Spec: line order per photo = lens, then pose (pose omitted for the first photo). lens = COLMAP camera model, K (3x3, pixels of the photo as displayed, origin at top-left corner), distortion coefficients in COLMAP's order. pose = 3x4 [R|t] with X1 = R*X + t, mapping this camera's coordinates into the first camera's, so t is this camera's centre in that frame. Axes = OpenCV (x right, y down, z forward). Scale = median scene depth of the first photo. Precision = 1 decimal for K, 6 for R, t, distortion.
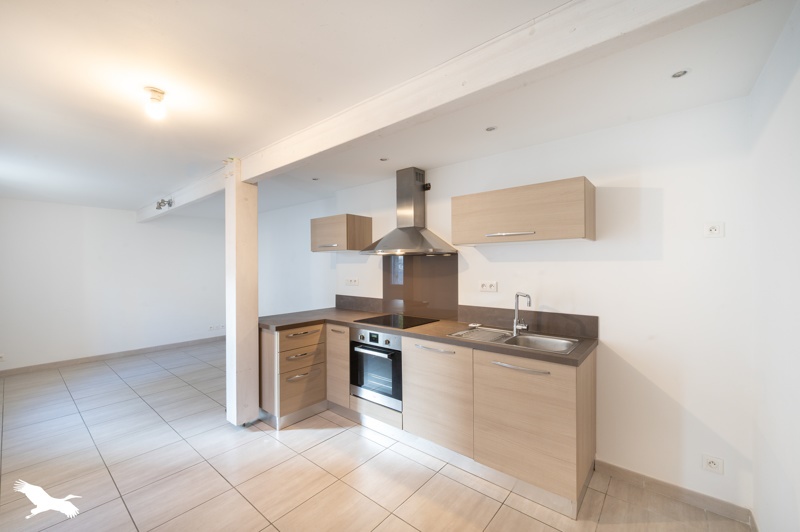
lens RADIAL K [[321.8, 0, 399.7], [0, 321.8, 266.8], [0, 0, 1]] dist [-0.000405, 0.000005]
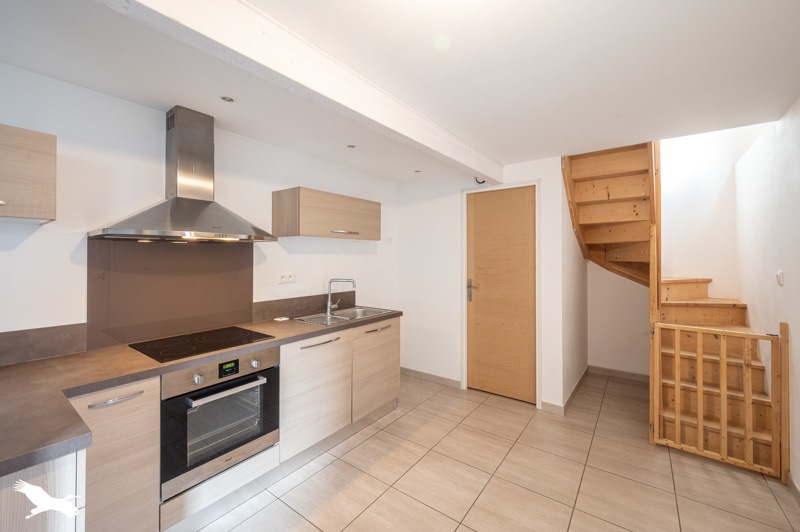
lens RADIAL K [[321.8, 0, 400.7], [0, 321.8, 258.7], [0, 0, 1]] dist [-0.000405, 0.000005]
pose [[-0.042060, -0.003547, 0.999109, -0.745760], [0.003977, 0.999985, 0.003717, -0.001196], [-0.999107, 0.004129, -0.042046, 0.685034]]
